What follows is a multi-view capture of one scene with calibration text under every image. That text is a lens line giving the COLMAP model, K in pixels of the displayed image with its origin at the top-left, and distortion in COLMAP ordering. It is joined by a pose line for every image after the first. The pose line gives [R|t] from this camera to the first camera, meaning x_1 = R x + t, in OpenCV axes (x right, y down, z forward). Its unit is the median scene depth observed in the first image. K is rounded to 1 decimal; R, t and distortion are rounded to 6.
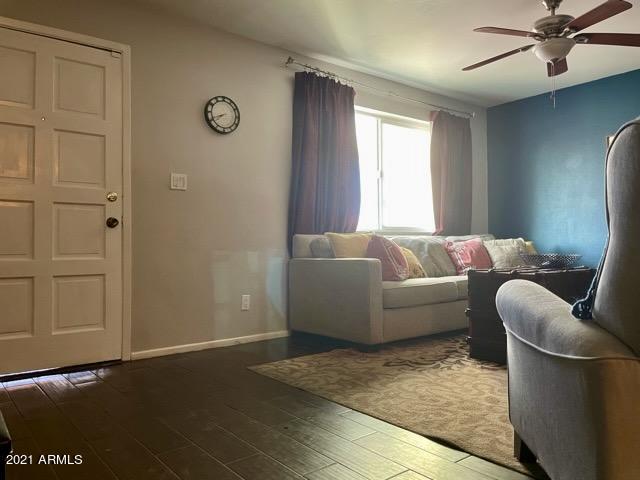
lens RADIAL K [[486.9, 0, 320.0], [0, 486.9, 240.0], [0, 0, 1]] dist [0.074384, 0.001126]
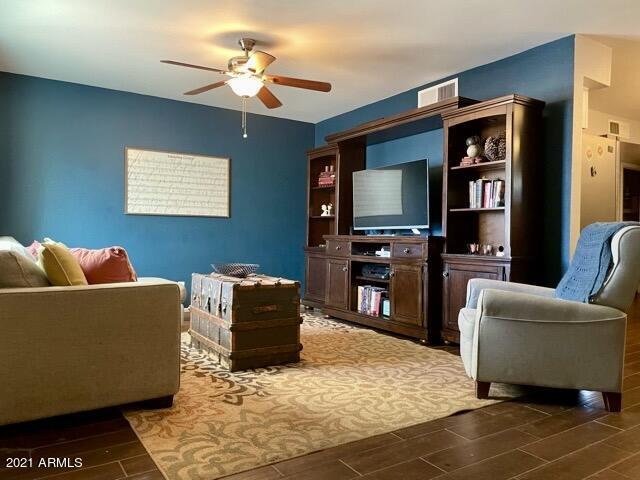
lens RADIAL K [[486.9, 0, 320.0], [0, 486.9, 240.0], [0, 0, 1]] dist [0.074384, 0.001126]
pose [[0.078767, 0.004519, 0.996883, -0.855730], [-0.041730, 0.999128, -0.001232, -0.046049], [-0.996019, -0.041503, 0.078887, 0.943110]]
